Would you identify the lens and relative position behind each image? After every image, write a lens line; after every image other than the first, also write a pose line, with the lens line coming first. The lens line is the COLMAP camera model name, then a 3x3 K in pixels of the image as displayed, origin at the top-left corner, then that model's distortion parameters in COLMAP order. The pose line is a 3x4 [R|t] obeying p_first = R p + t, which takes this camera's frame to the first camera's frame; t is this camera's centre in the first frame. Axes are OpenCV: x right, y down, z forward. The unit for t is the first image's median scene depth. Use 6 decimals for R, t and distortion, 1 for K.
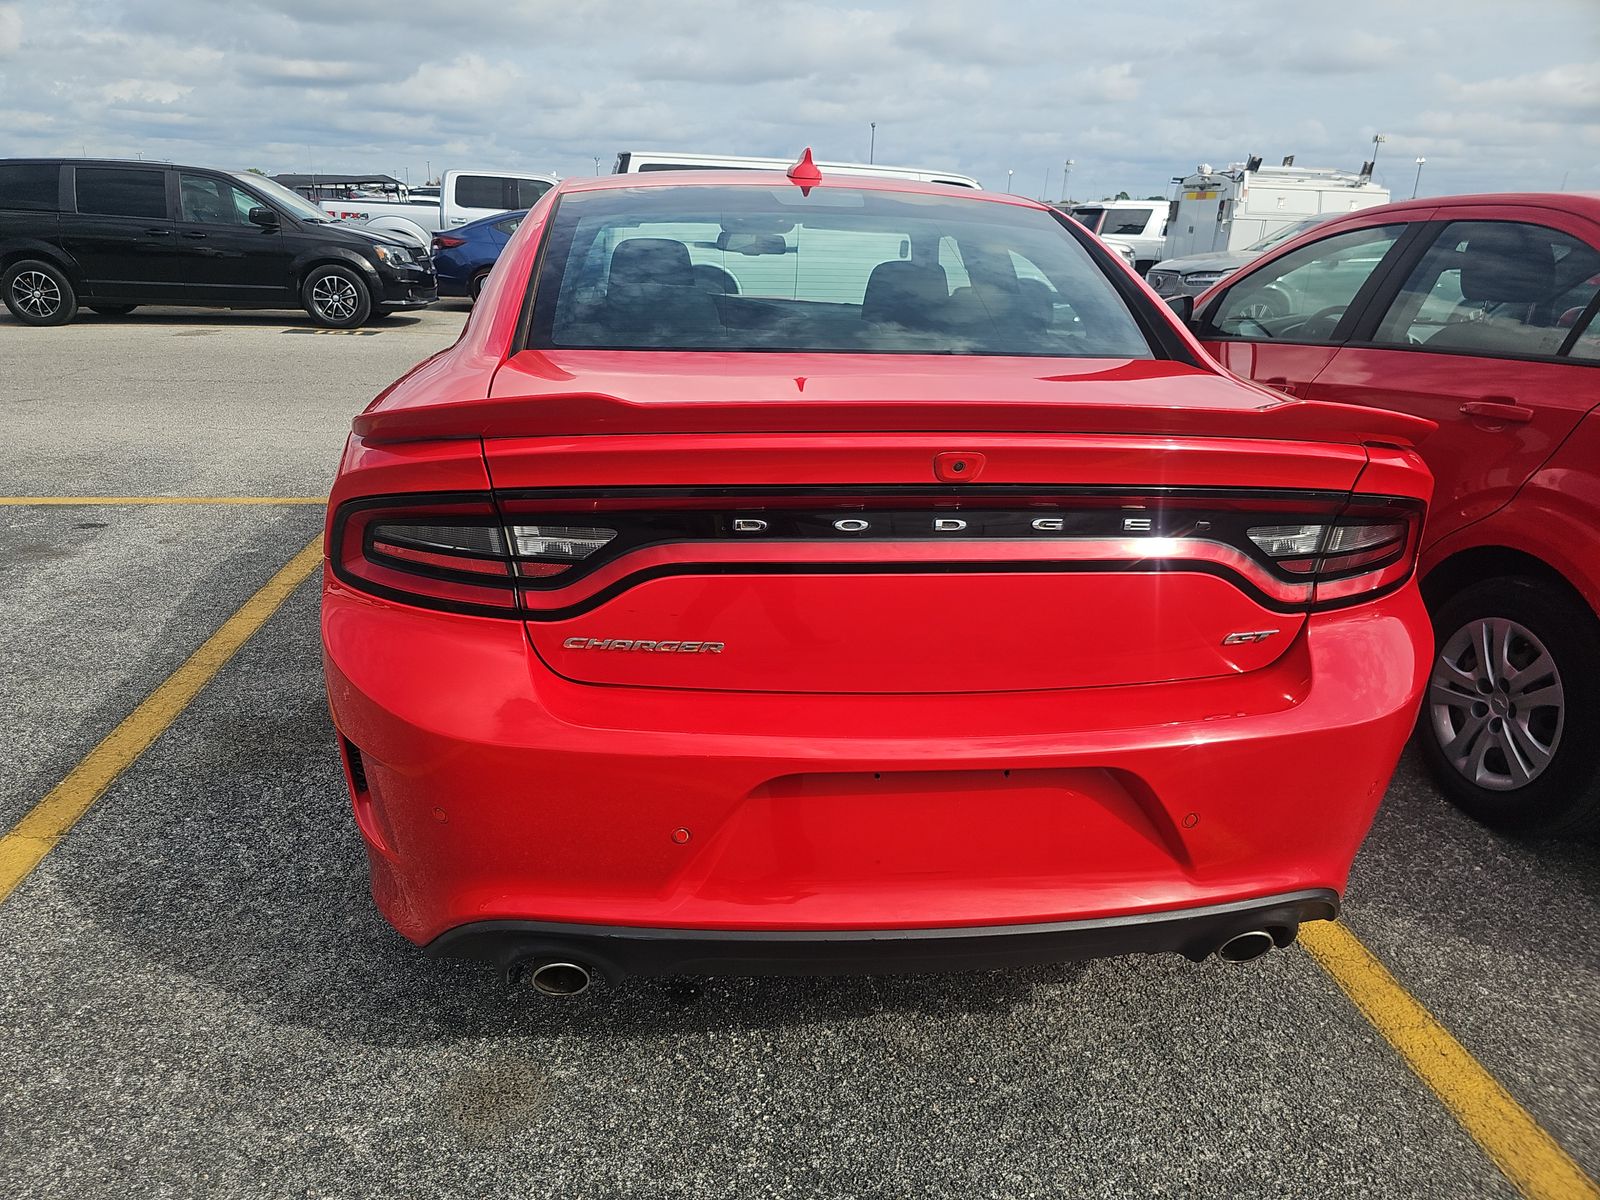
lens RADIAL K [[1088.0, 0, 730.1], [0, 1088.0, 604.7], [0, 0, 1]] dist [0.039497, -0.036354]
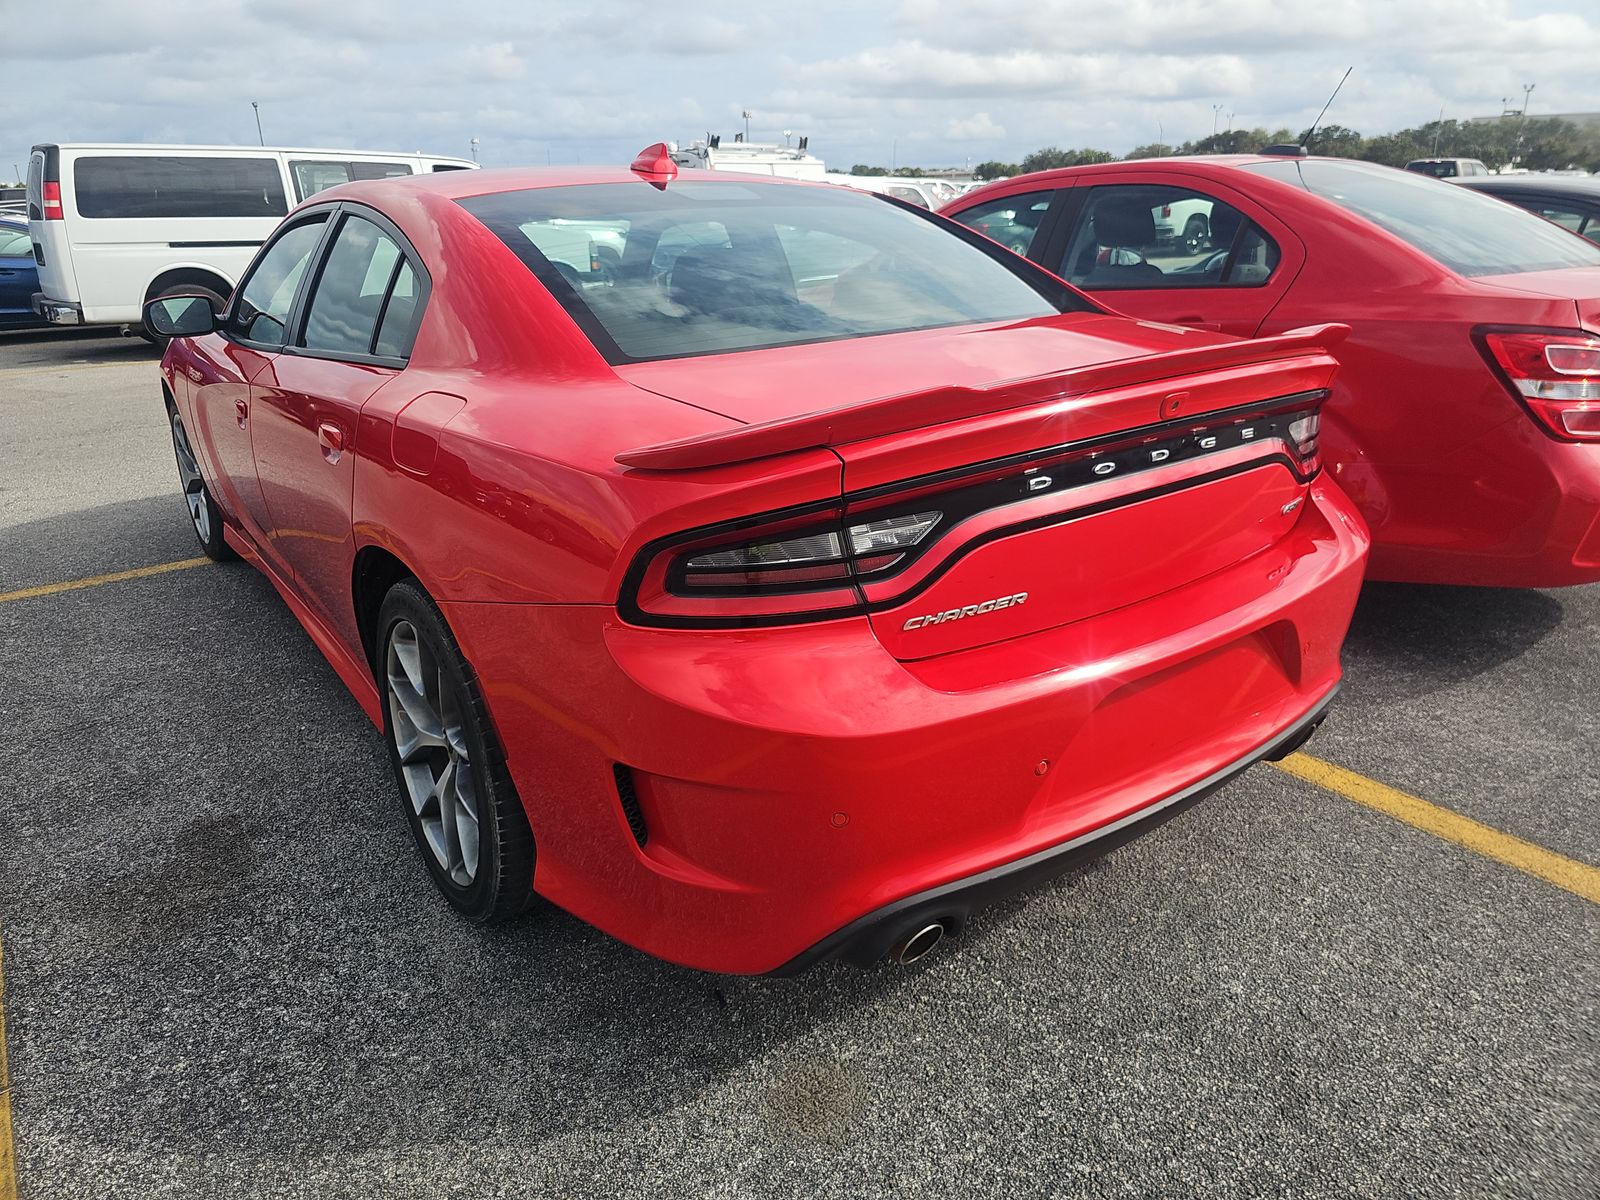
lens RADIAL K [[1101.6, 0, 790.2], [0, 1101.6, 597.6], [0, 0, 1]] dist [0.038657, -0.035722]
pose [[0.856739, -0.220396, 0.466287, -0.073513], [0.217436, 0.974170, 0.060943, -0.008153], [-0.467674, 0.049175, 0.882532, 0.010801]]
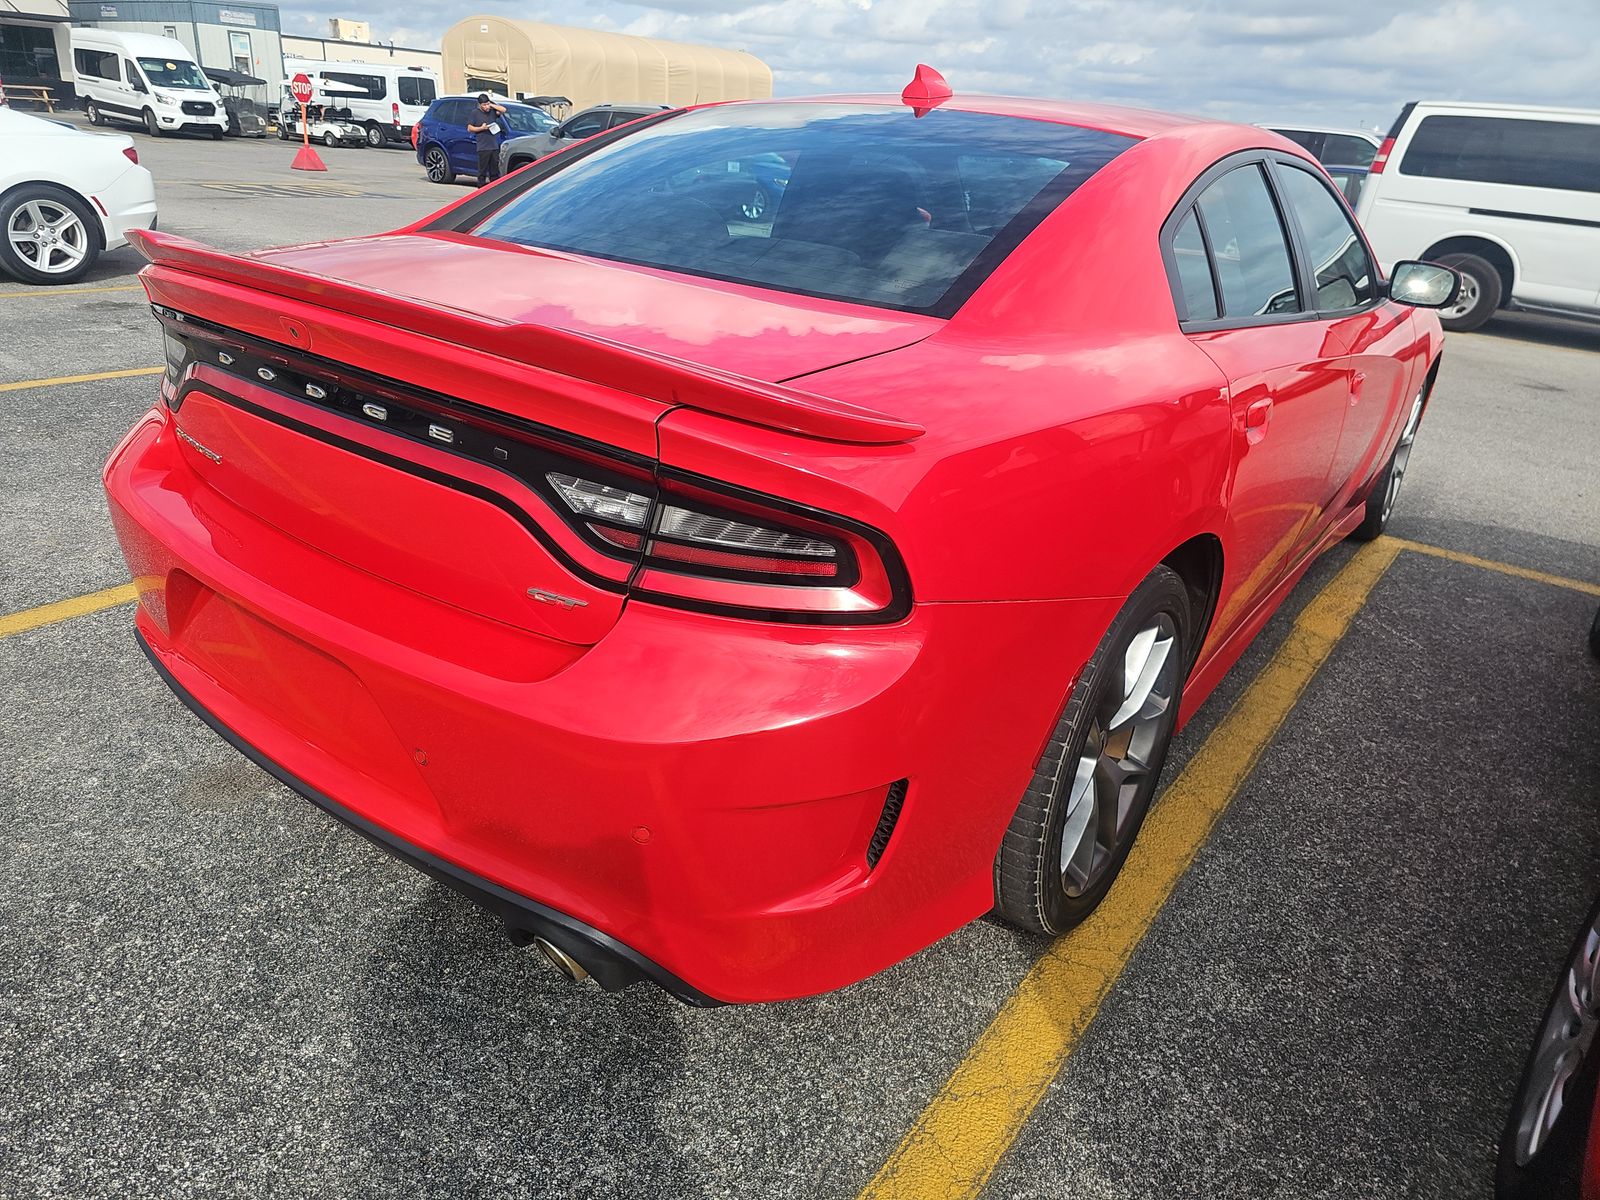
lens RADIAL K [[1060.9, 0, 735.3], [0, 1060.9, 565.3], [0, 0, 1]] dist [0.032682, -0.028652]
pose [[0.715334, 0.284463, -0.638262, 0.115996], [-0.277894, 0.953863, 0.113670, -0.013808], [0.641149, 0.096057, 0.761381, 0.047418]]
